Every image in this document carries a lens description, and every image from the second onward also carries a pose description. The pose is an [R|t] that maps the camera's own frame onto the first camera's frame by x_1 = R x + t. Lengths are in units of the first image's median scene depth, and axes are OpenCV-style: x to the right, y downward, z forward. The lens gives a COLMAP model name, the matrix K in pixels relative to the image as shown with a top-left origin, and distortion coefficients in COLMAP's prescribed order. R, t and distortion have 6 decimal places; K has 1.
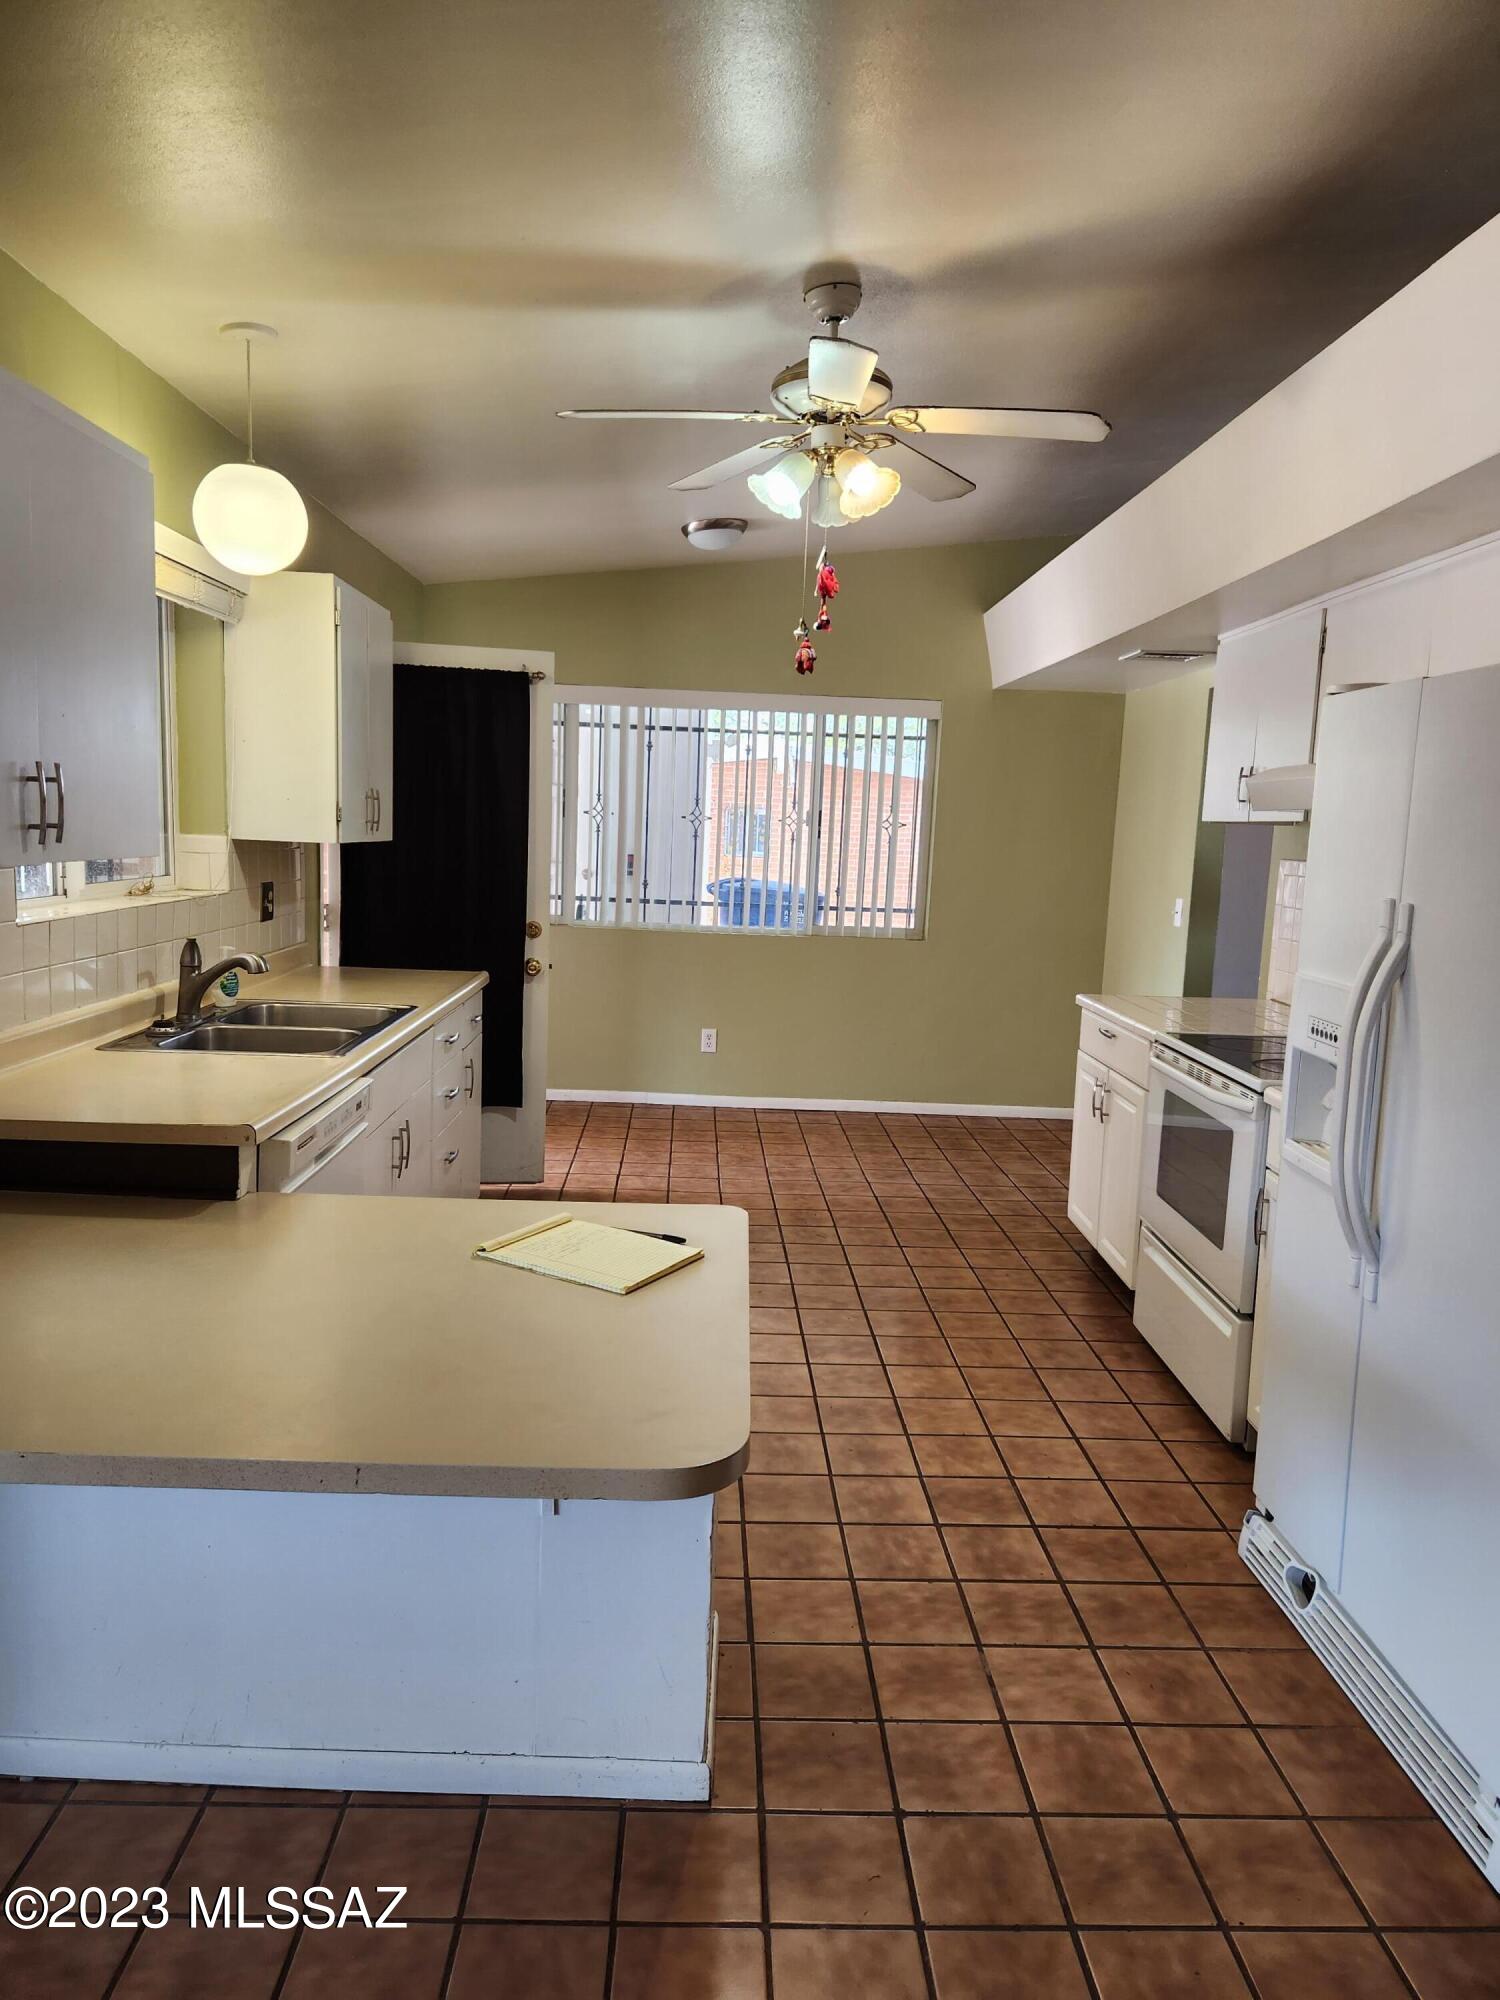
lens RADIAL K [[1336.8, 0, 749.4], [0, 1336.8, 1001.2], [0, 0, 1]] dist [0.065137, -0.048620]
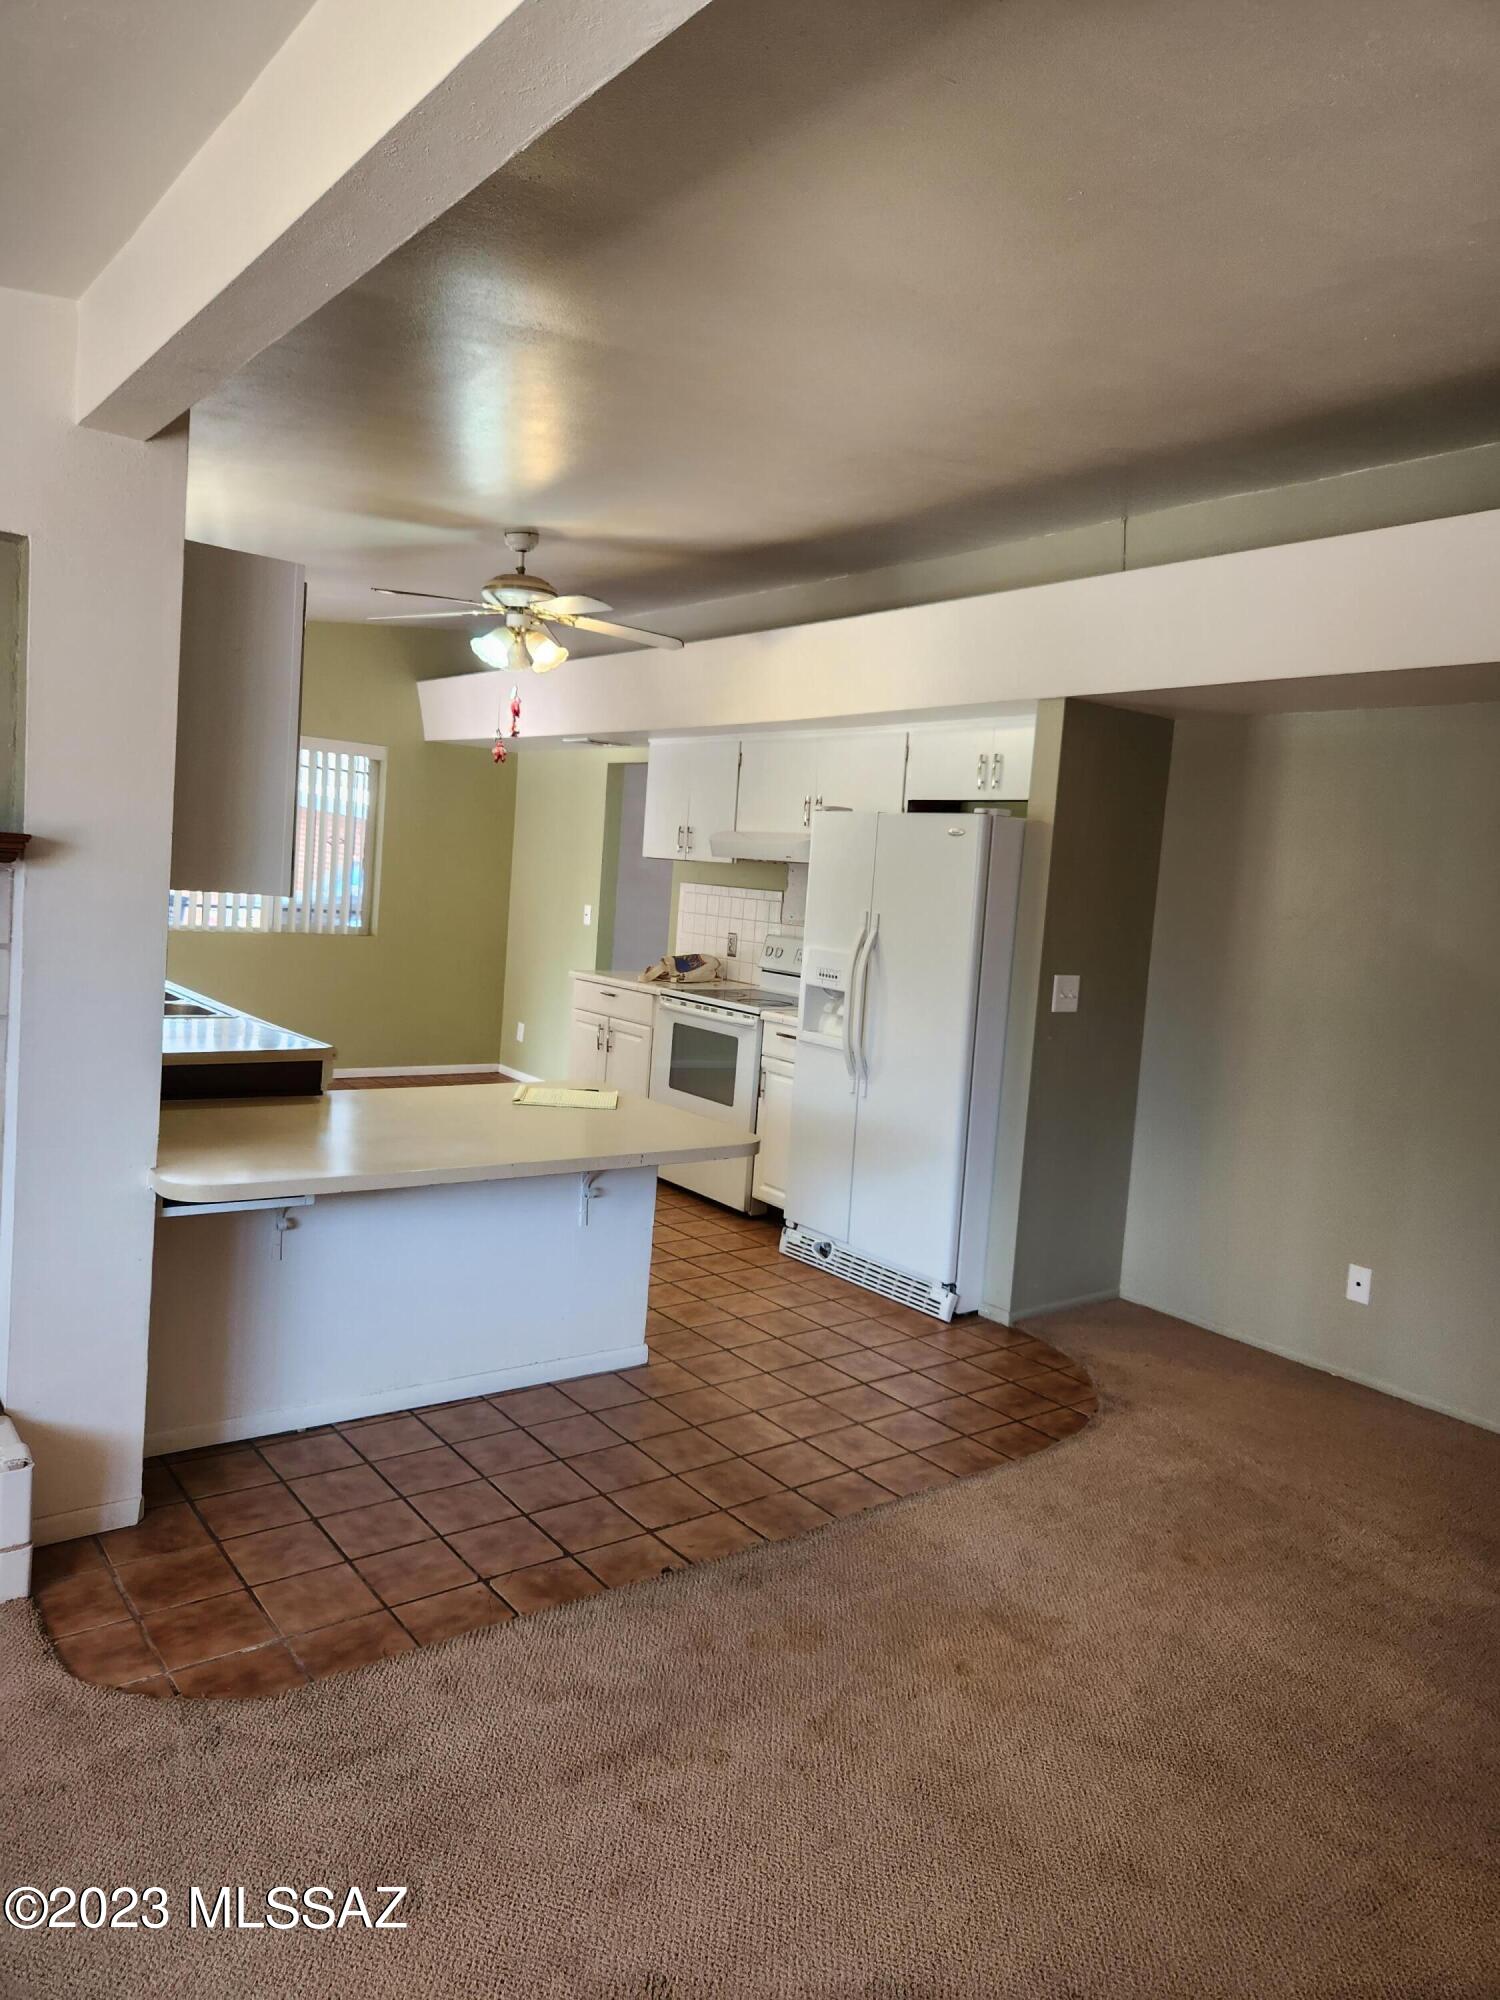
lens RADIAL K [[1336.8, 0, 758.1], [0, 1336.8, 973.7], [0, 0, 1]] dist [0.065137, -0.048620]
pose [[0.803698, -0.024357, 0.594538, -0.629691], [0.036272, 0.999309, -0.008093, 0.024354], [-0.593931, 0.028069, 0.804026, -0.414503]]
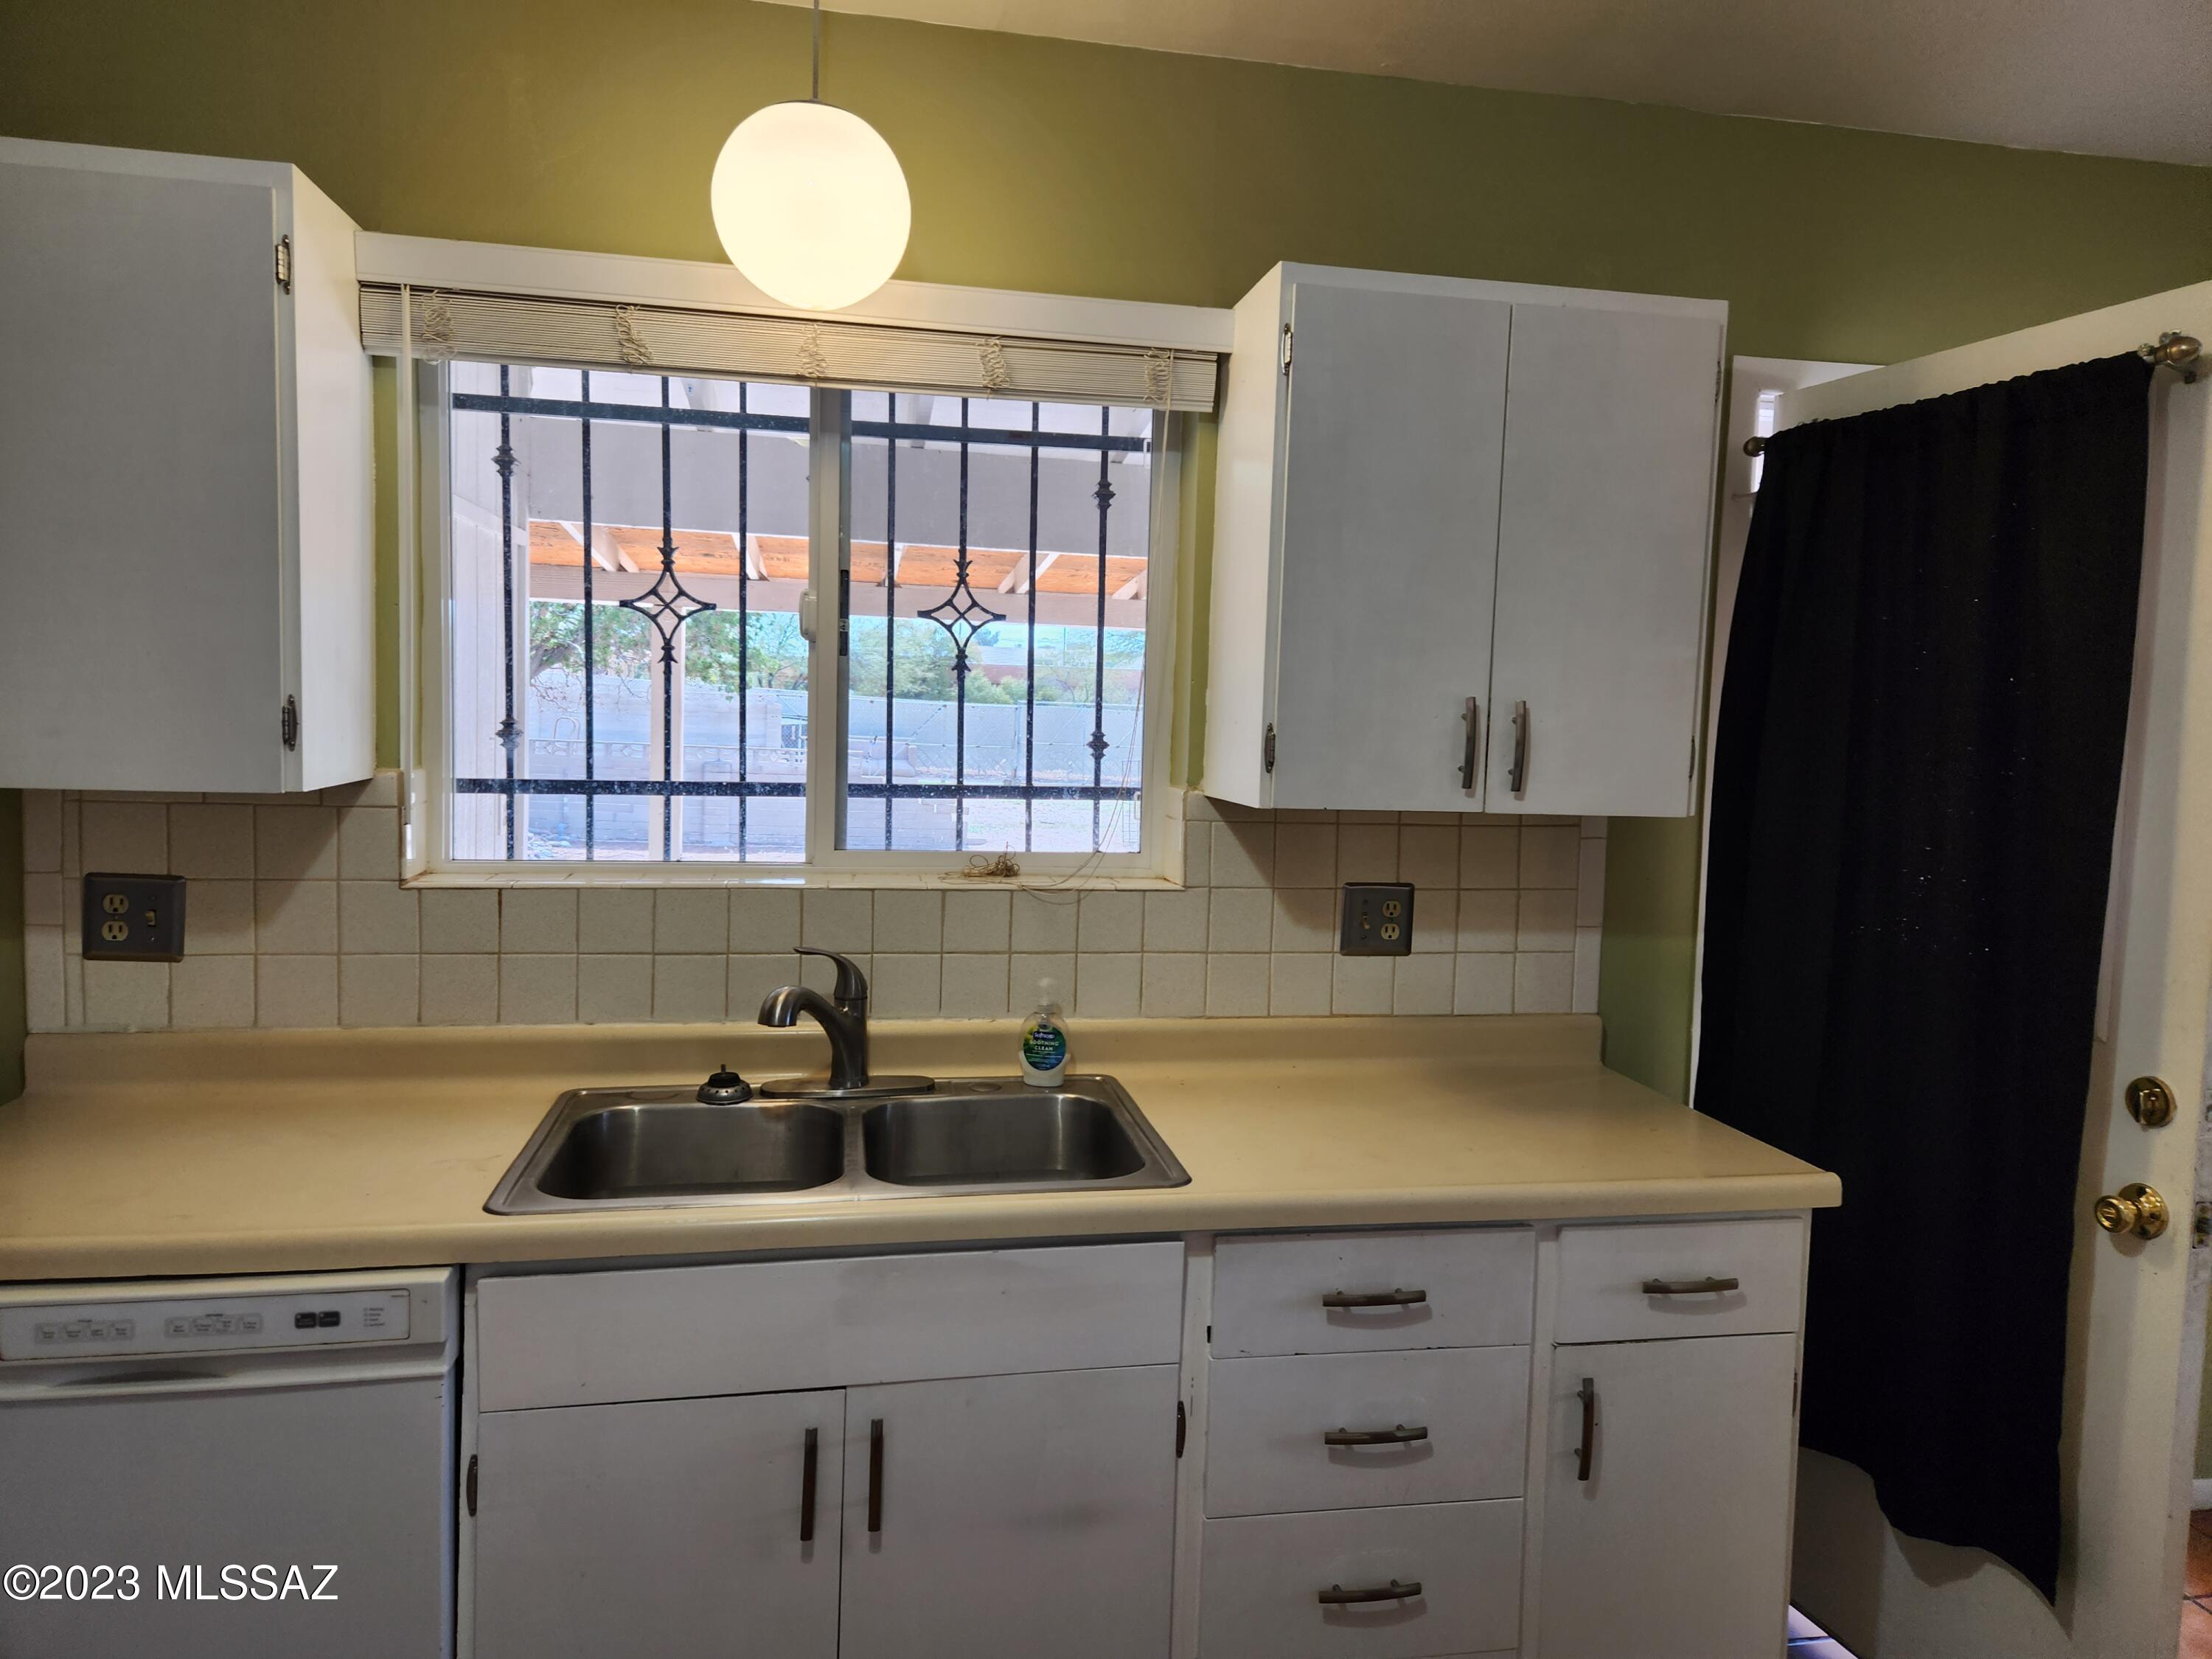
lens RADIAL K [[1478.5, 0, 1107.7], [0, 1478.5, 834.3], [0, 0, 1]] dist [0.065137, -0.048620]
pose [[0.178744, 0.034092, -0.983305, 0.226688], [-0.155462, 0.987824, 0.005989, -0.115855], [0.971536, 0.151796, 0.181868, 0.974293]]
